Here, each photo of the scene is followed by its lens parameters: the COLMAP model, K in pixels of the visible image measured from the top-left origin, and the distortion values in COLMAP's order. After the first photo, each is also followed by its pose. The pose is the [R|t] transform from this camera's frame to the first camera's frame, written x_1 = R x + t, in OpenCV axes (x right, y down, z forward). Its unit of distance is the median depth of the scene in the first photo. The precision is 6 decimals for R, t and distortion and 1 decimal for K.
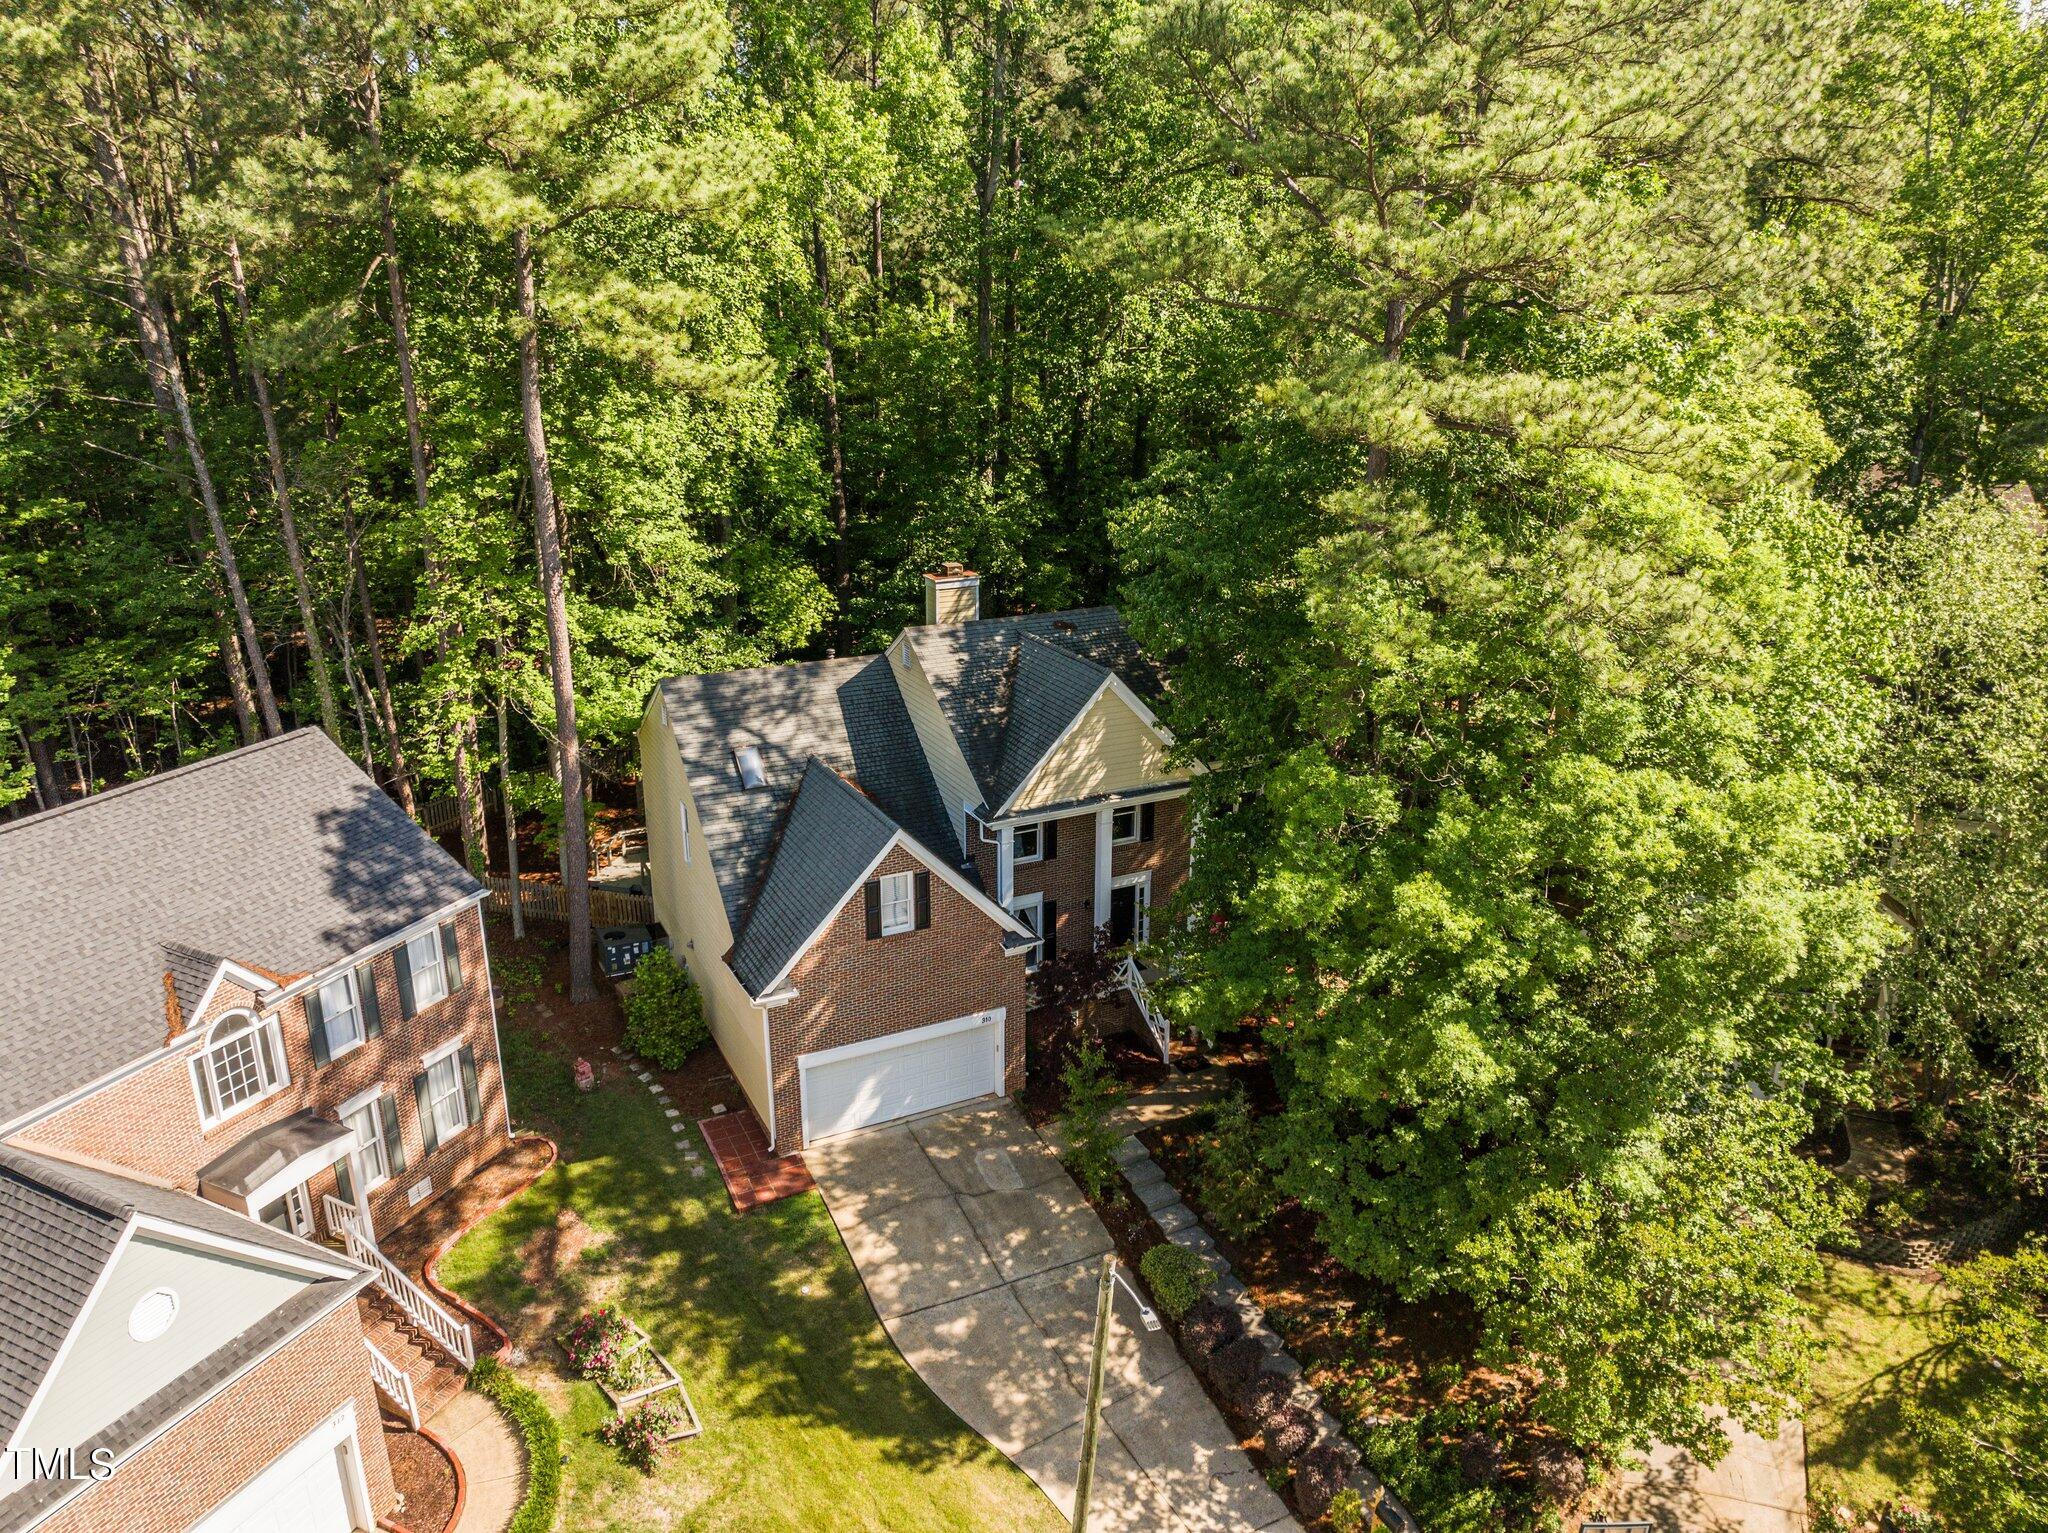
lens RADIAL K [[1412.5, 0, 1024.0], [0, 1412.5, 766.5], [0, 0, 1]] dist [-0.038152, 0.004279]
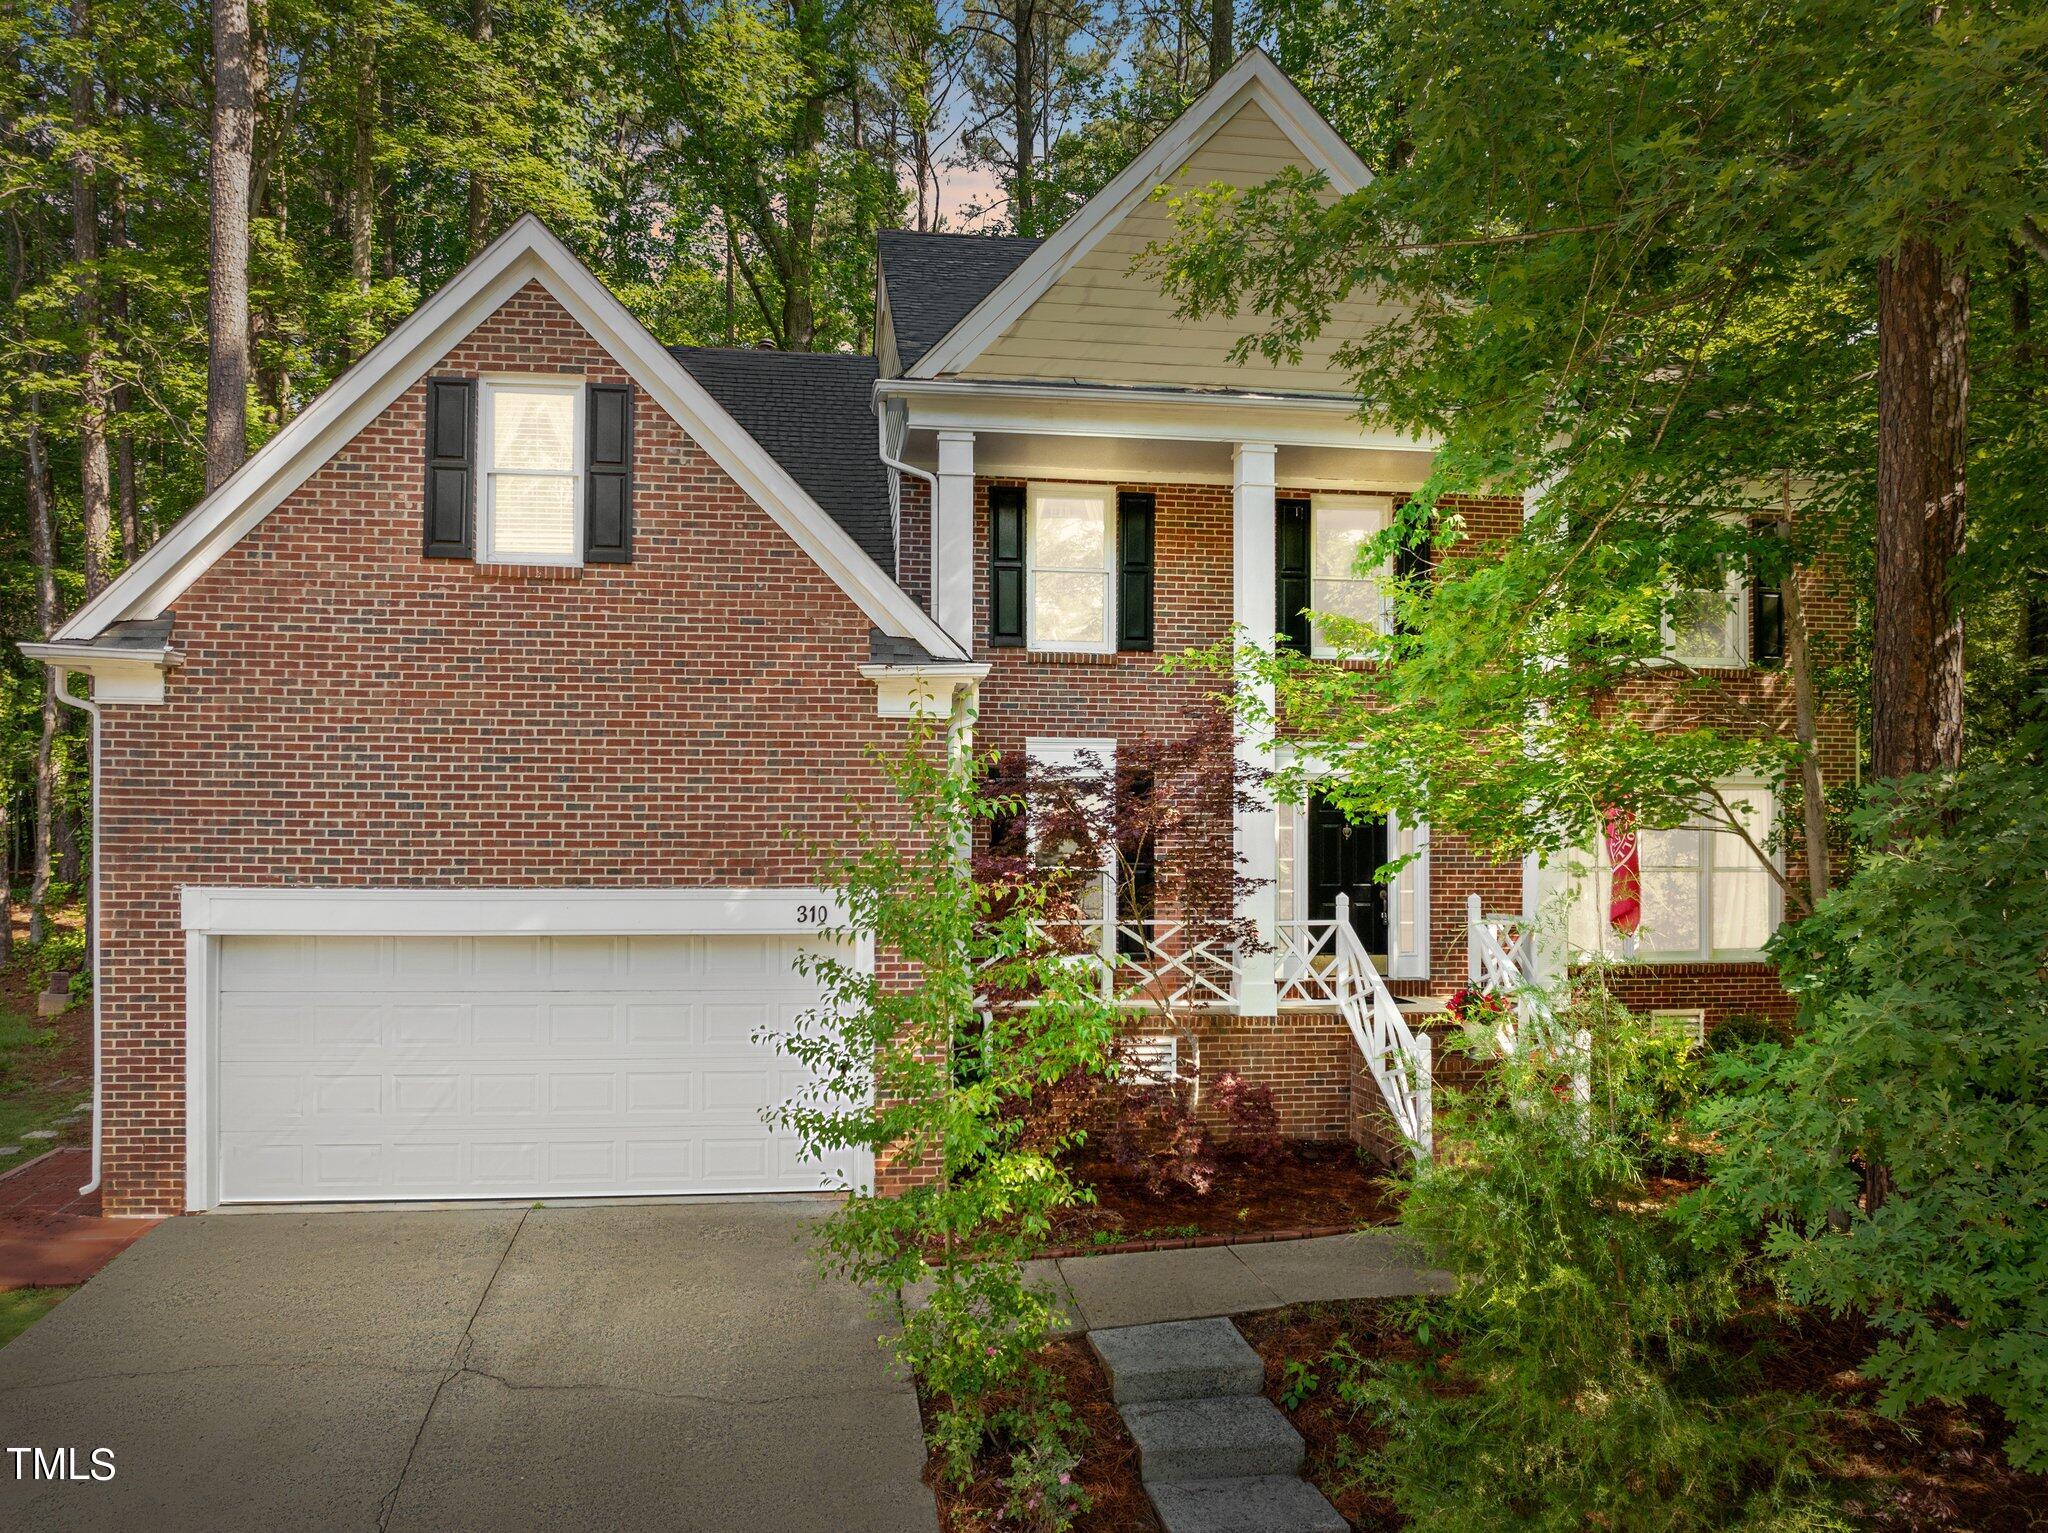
lens RADIAL K [[1458.1, 0, 1023.0], [0, 1458.1, 844.9], [0, 0, 1]] dist [-0.039196, -0.000834]
pose [[0.945962, 0.003885, -0.324253, 0.146664], [-0.105546, 0.949170, -0.296541, 0.294961], [0.306619, 0.314740, 0.898289, 0.805461]]
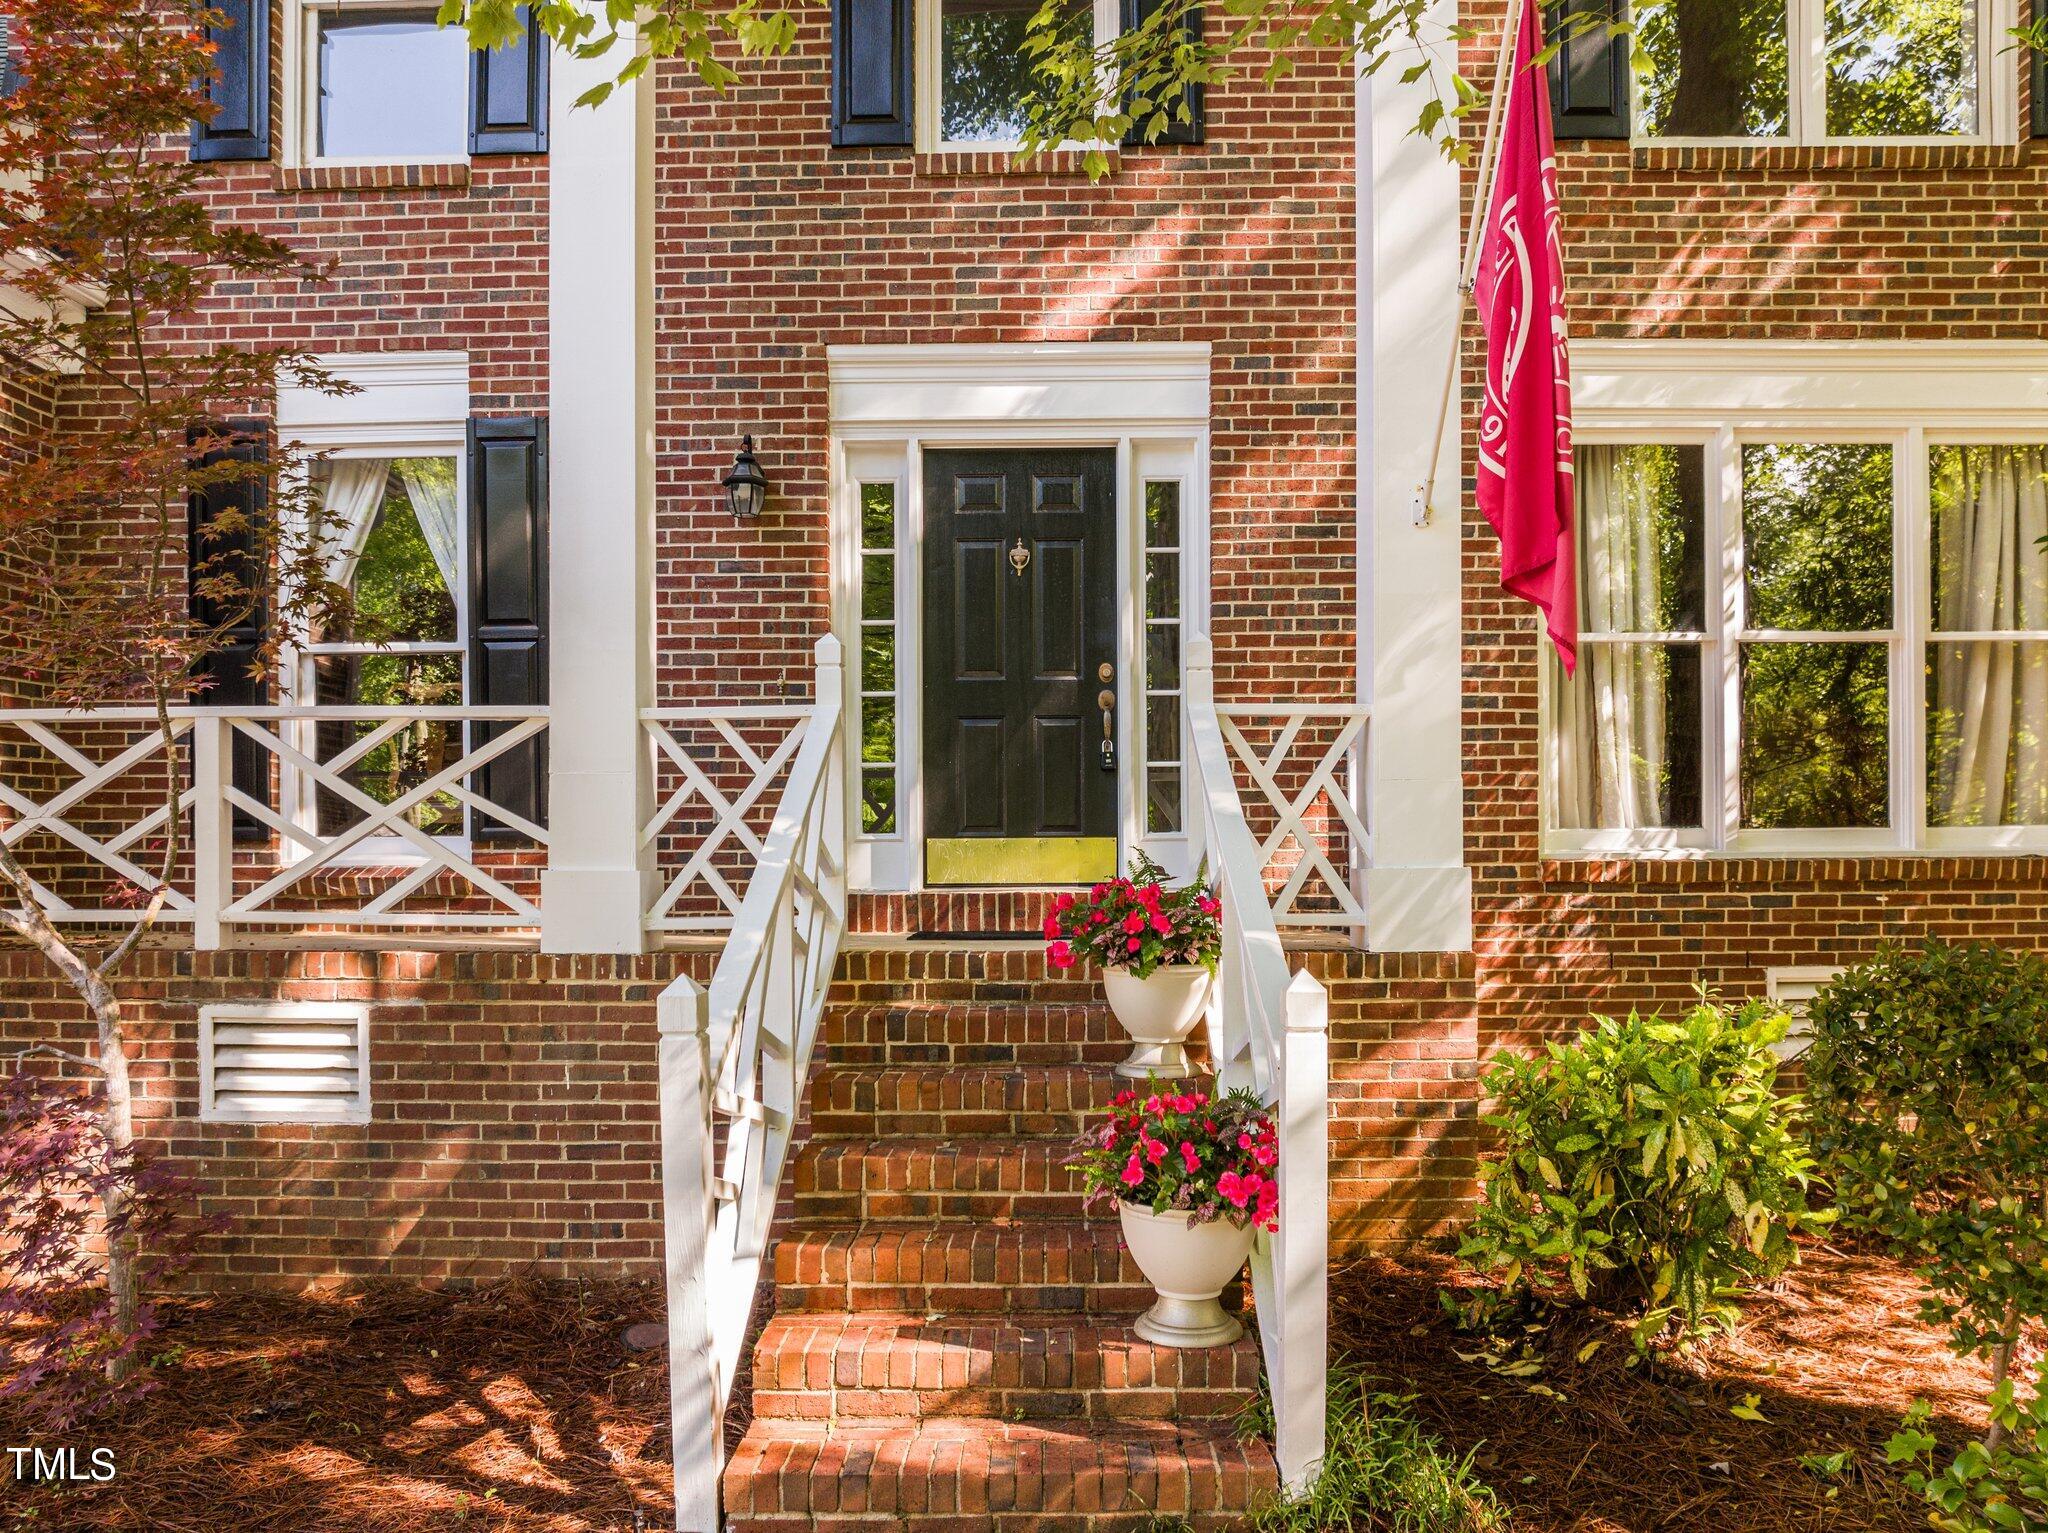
lens RADIAL K [[1500.3, 0, 1025.0], [0, 1500.3, 865.6], [0, 0, 1]] dist [-0.024977, -0.001854]
pose [[0.882559, -0.001818, -0.470198, 0.197547], [-0.142909, 0.951650, -0.271918, 0.235264], [0.447958, 0.307179, 0.839628, 1.117850]]
